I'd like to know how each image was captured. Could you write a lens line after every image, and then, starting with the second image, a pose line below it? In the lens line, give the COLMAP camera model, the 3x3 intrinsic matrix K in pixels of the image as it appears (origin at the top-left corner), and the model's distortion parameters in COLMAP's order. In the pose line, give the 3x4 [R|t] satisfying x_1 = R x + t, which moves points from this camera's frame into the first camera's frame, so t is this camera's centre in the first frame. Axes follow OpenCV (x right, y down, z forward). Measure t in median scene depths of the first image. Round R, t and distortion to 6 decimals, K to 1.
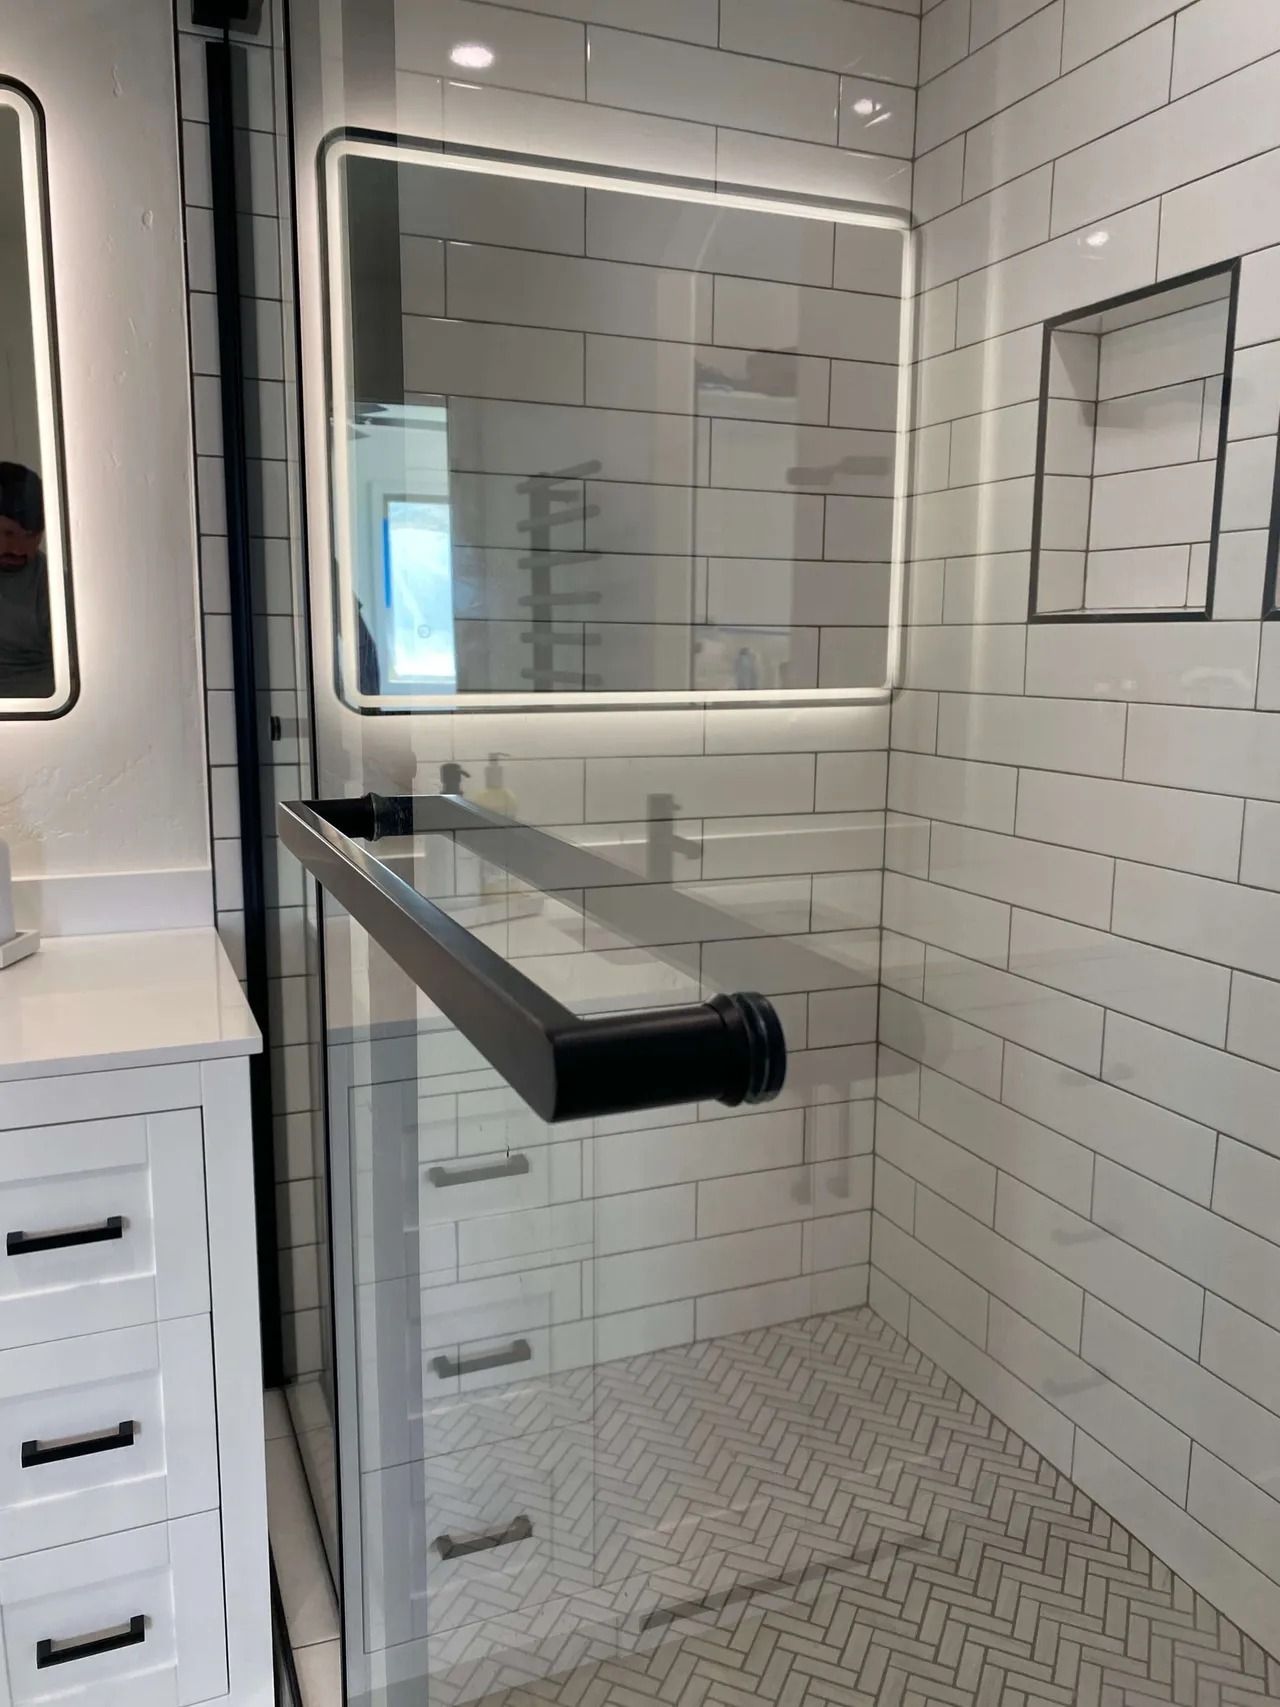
lens RADIAL K [[1319.6, 0, 651.7], [0, 1319.6, 853.5], [0, 0, 1]] dist [0.000526, -0.007704]
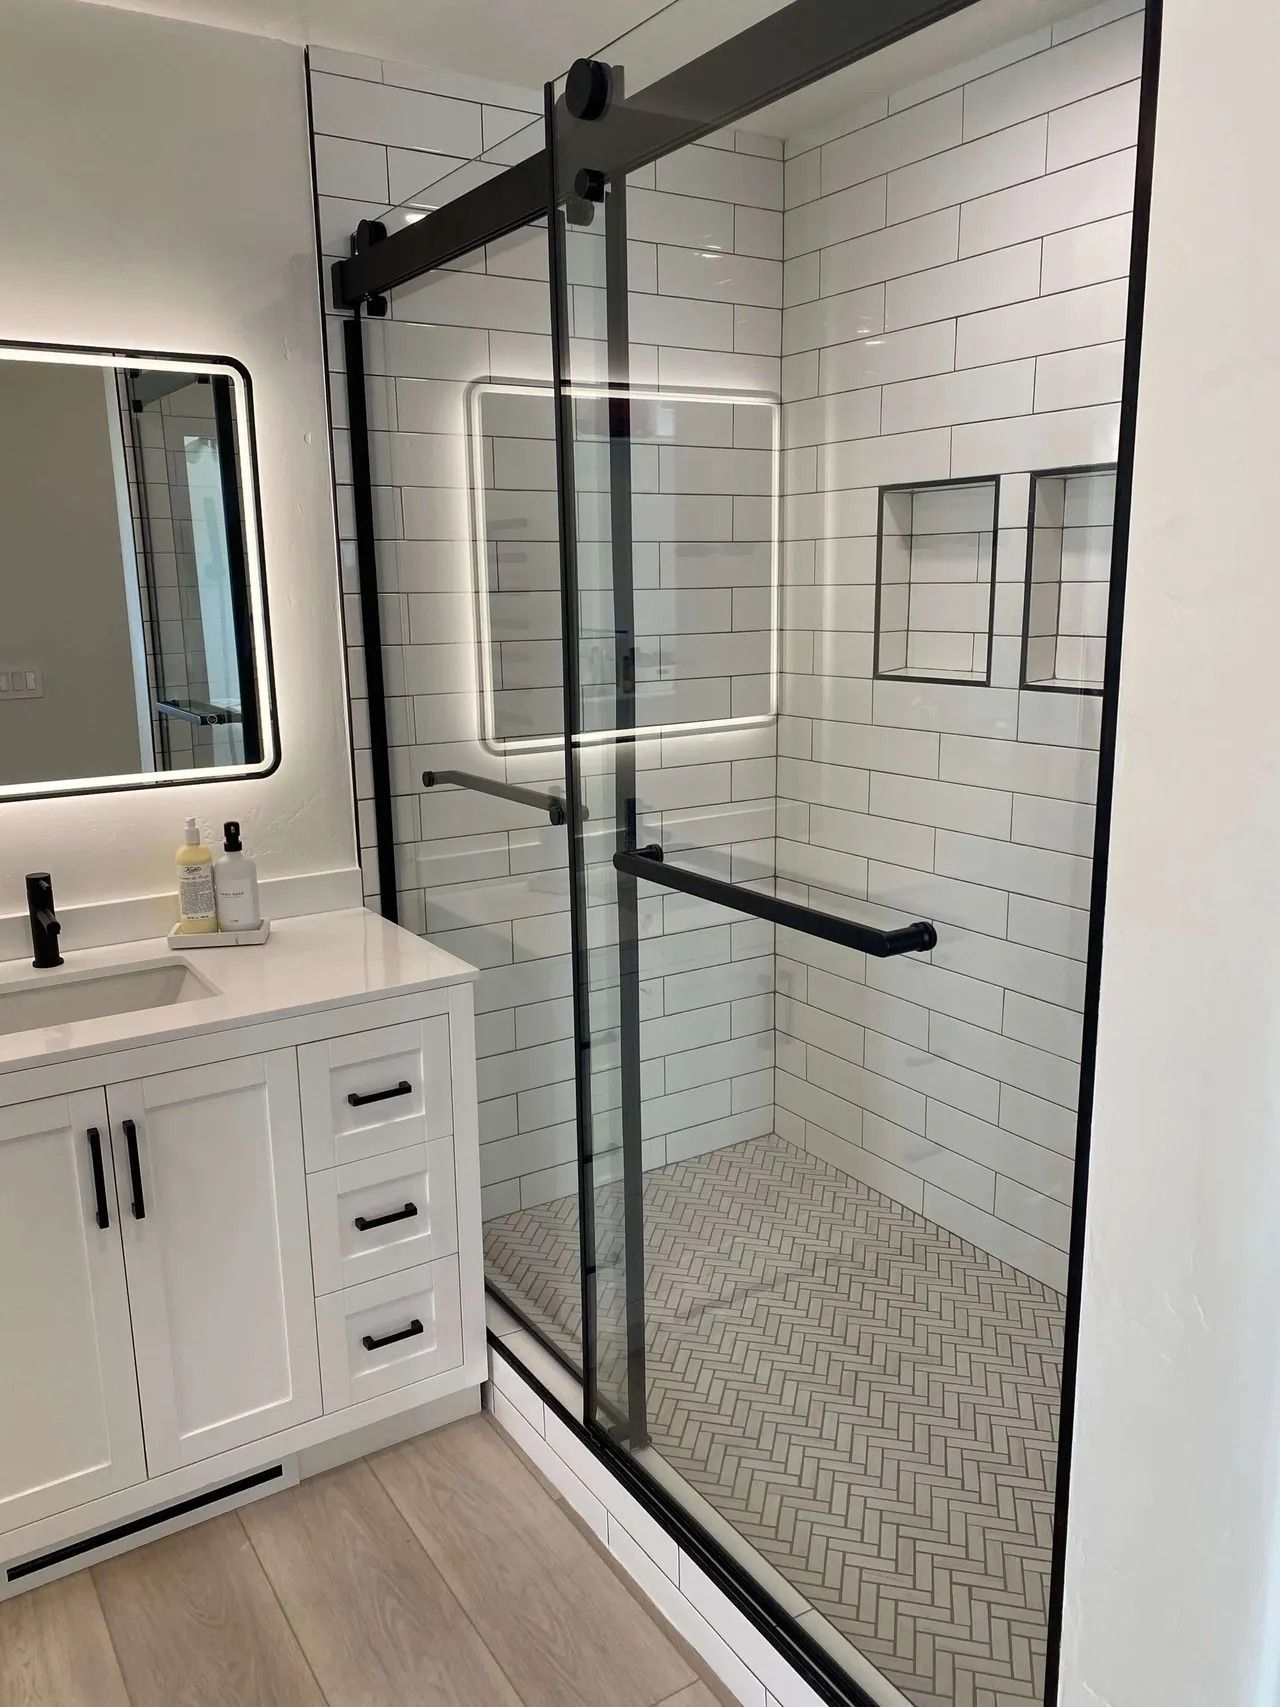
lens RADIAL K [[1298.2, 0, 635.8], [0, 1298.2, 859.8], [0, 0, 1]] dist [0.032220, -0.049400]
pose [[0.985154, -0.061012, 0.160468, -0.255887], [0.052593, 0.997033, 0.056204, -0.062806], [-0.163421, -0.046930, 0.985440, -0.487483]]
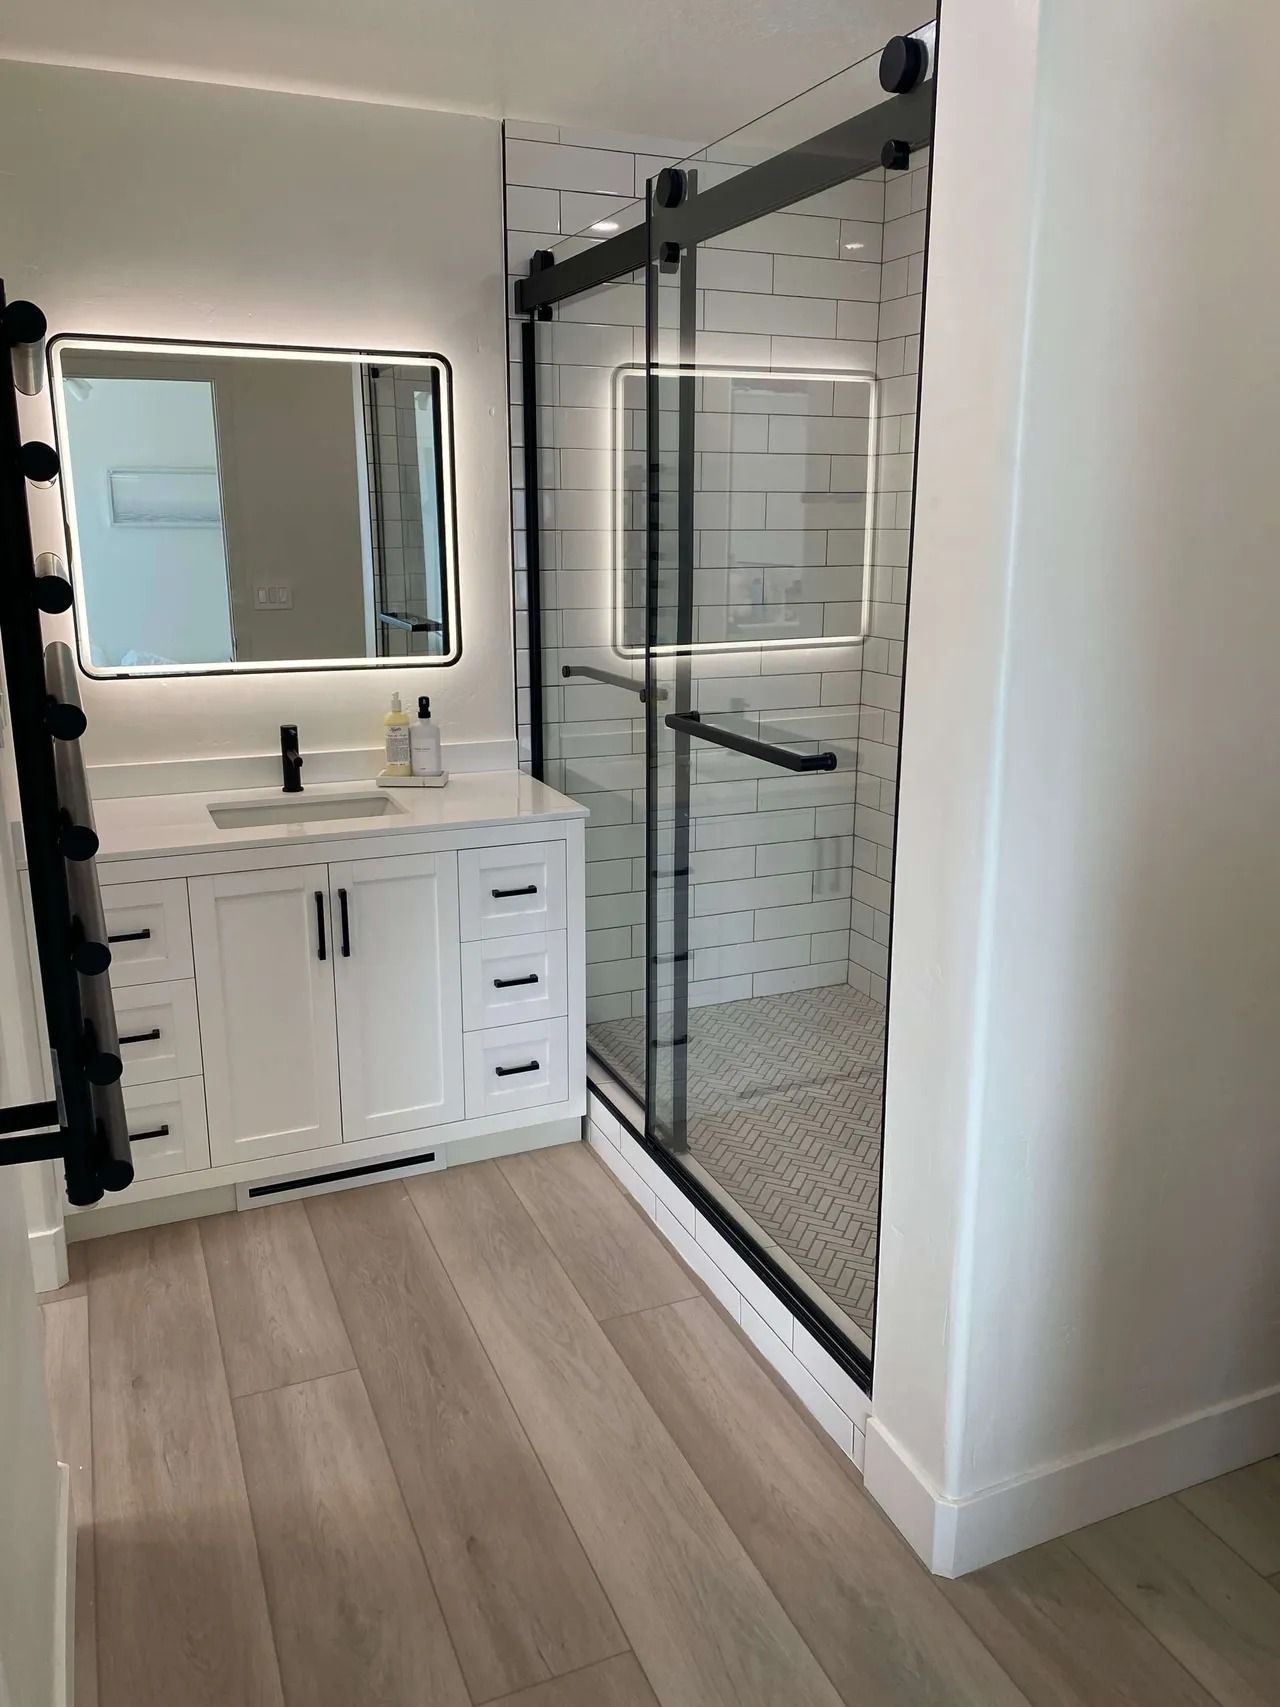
lens RADIAL K [[1298.2, 0, 644.0], [0, 1298.2, 841.8], [0, 0, 1]] dist [0.032220, -0.049400]
pose [[0.999944, -0.007760, 0.007200, -0.155548], [0.007118, 0.996330, 0.085299, 0.000583], [-0.007835, -0.085243, 0.996329, -0.928344]]
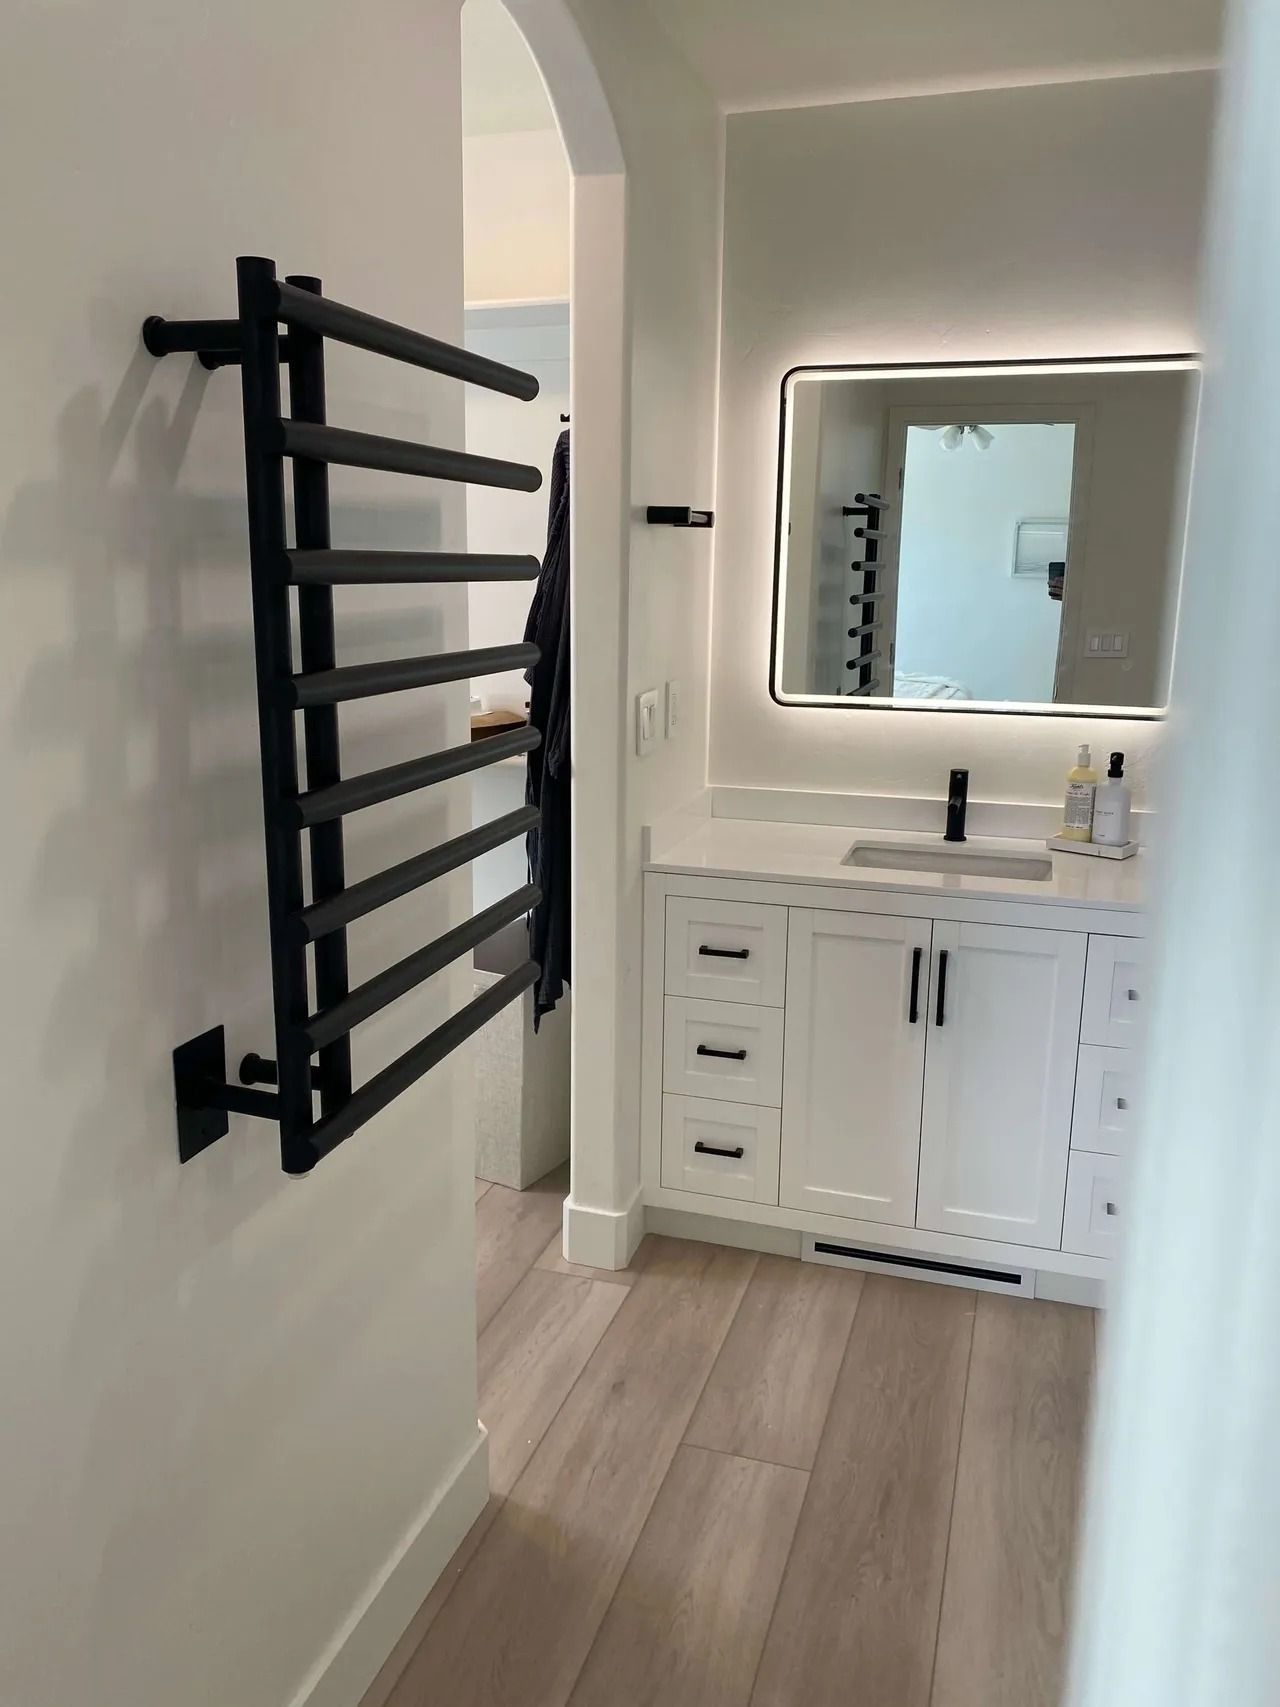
lens RADIAL K [[1298.2, 0, 625.5], [0, 1298.2, 851.8], [0, 0, 1]] dist [0.032220, -0.049400]
pose [[0.757164, 0.136122, -0.638884, 0.115148], [-0.105970, 0.990688, 0.085489, -0.002028], [0.644571, 0.002973, 0.764538, -0.677381]]
